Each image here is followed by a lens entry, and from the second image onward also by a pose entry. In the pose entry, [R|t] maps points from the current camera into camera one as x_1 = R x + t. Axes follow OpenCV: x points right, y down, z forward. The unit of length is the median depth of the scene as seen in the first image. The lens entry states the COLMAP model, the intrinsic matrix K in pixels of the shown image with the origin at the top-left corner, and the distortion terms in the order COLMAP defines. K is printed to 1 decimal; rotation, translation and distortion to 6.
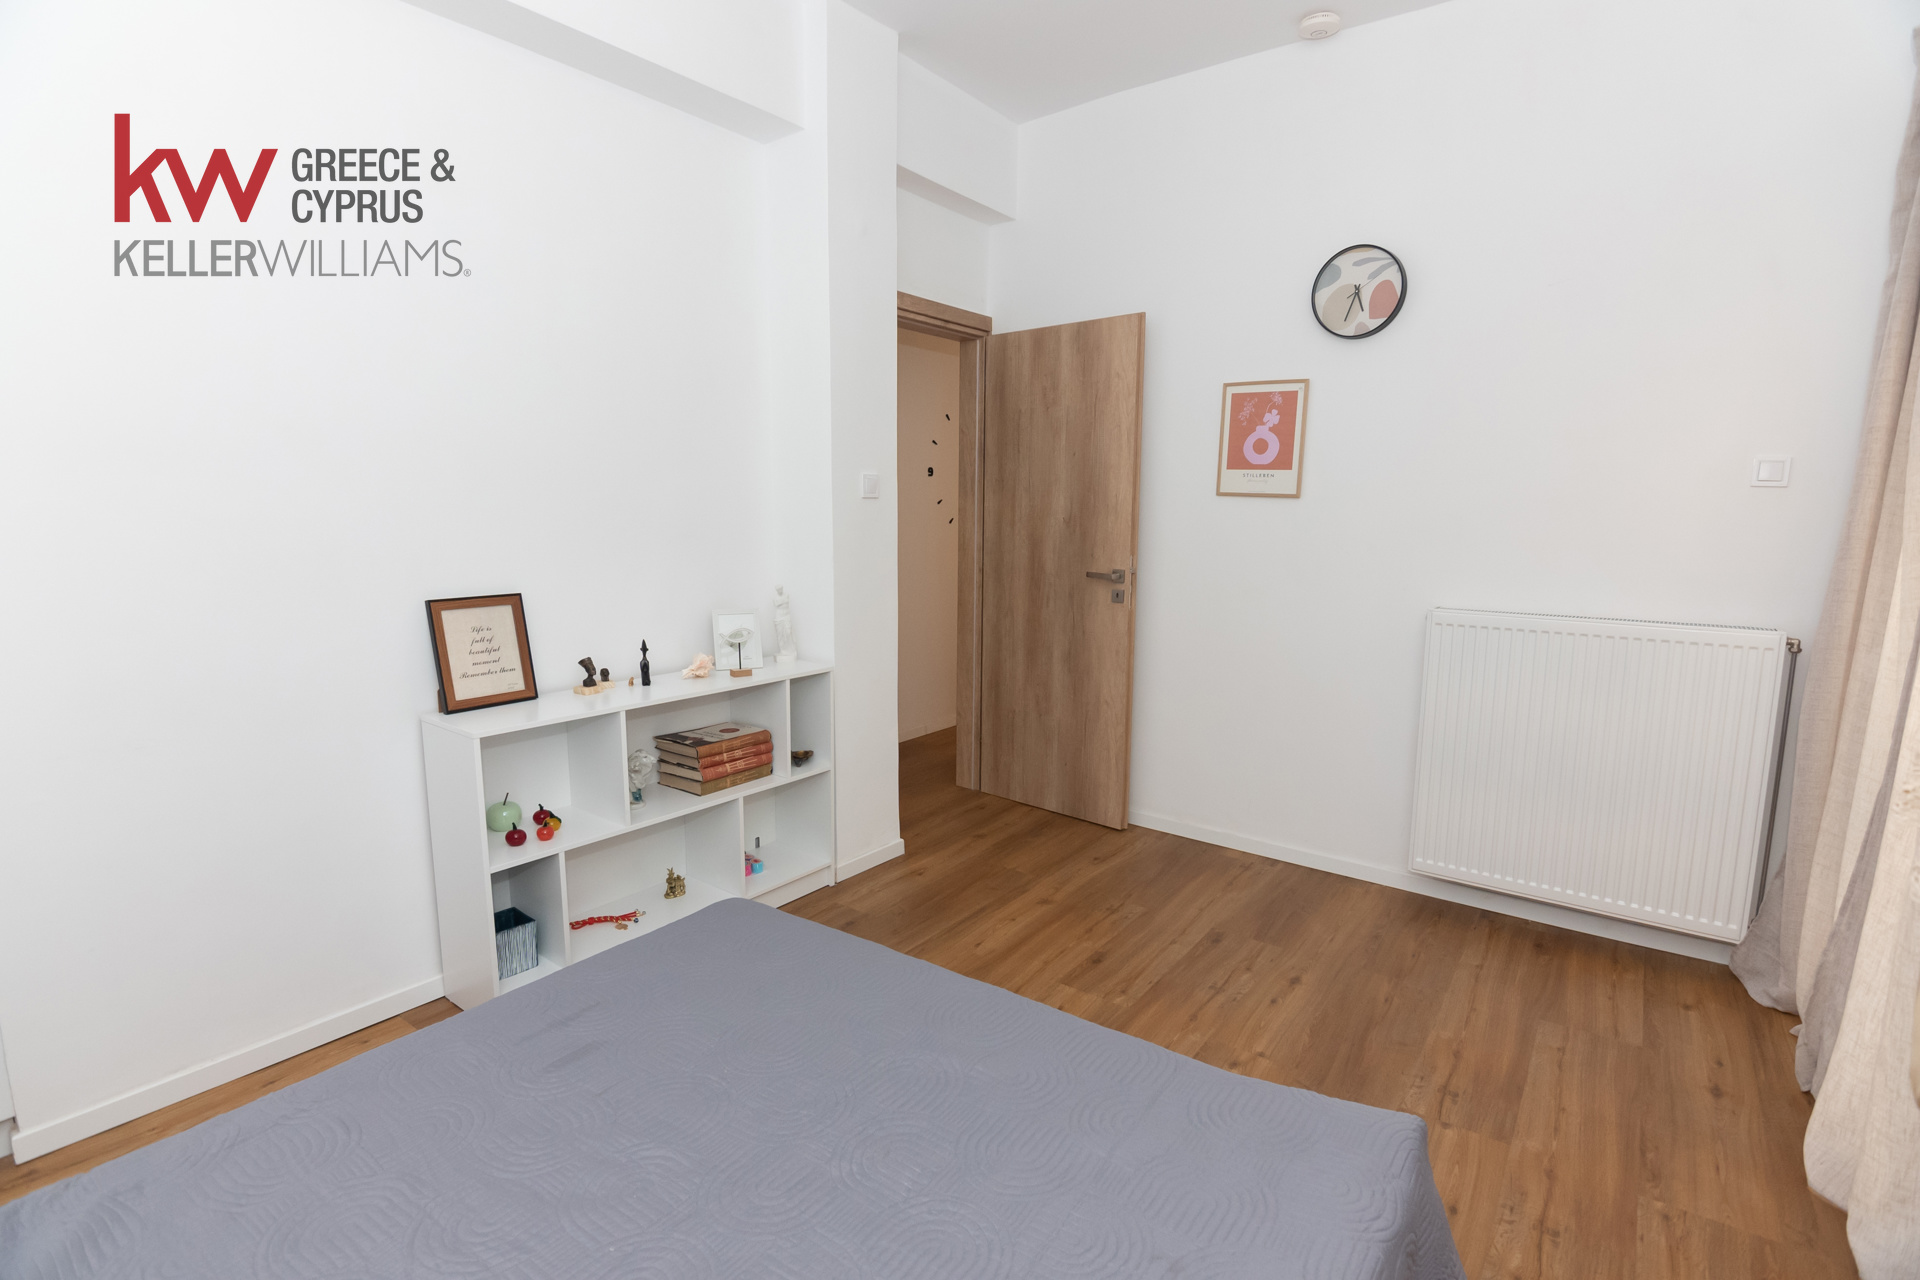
lens RADIAL K [[930.8, 0, 960.0], [0, 930.8, 640.0], [0, 0, 1]] dist [-0.003277, -0.008276]
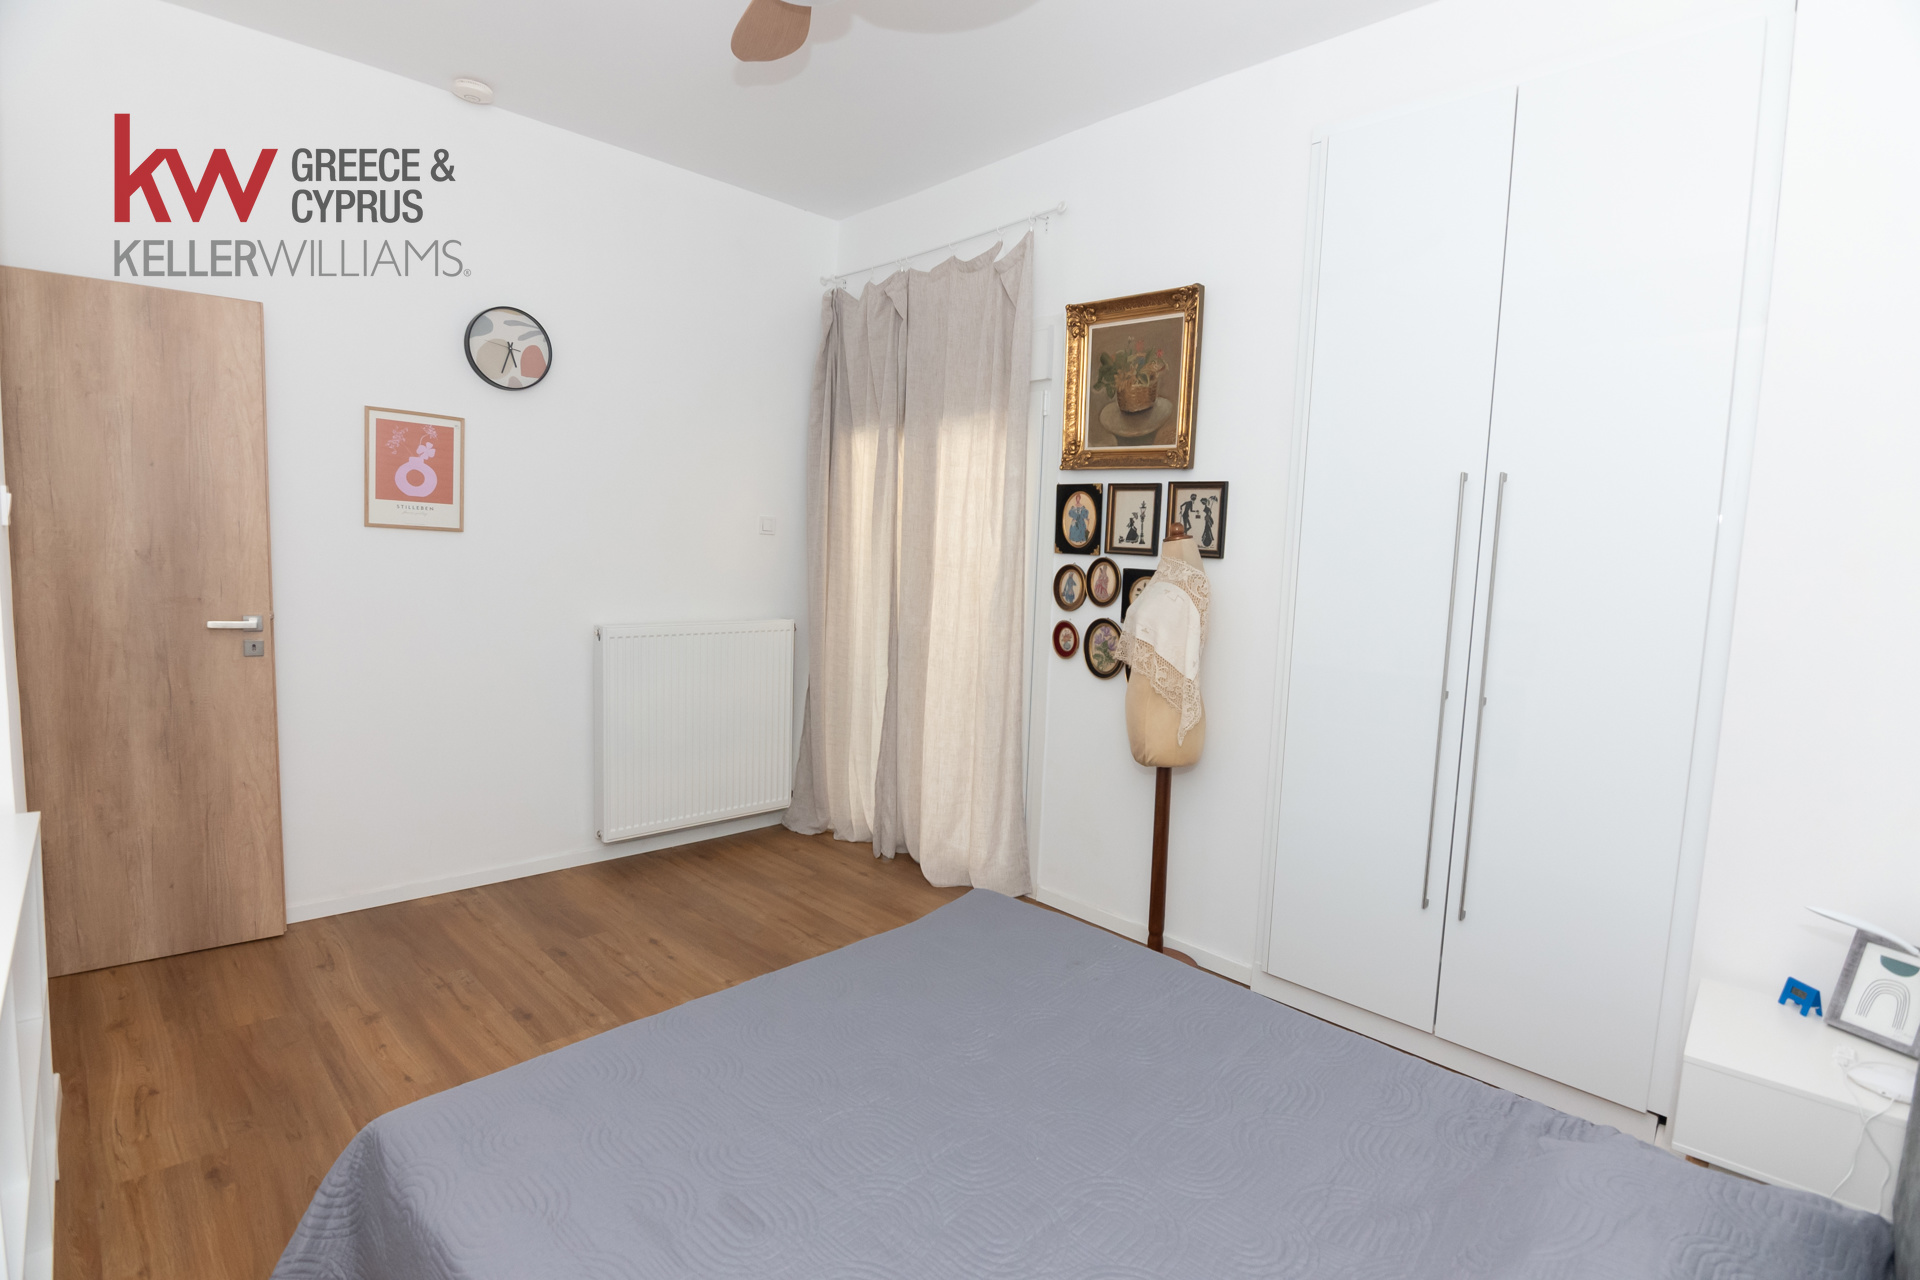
lens RADIAL K [[930.8, 0, 960.0], [0, 930.8, 640.0], [0, 0, 1]] dist [-0.003277, -0.008276]
pose [[0.158893, -0.100540, 0.982163, -0.569241], [0.110265, 0.990385, 0.083543, -0.059585], [-0.981119, 0.095024, 0.168452, 0.298185]]
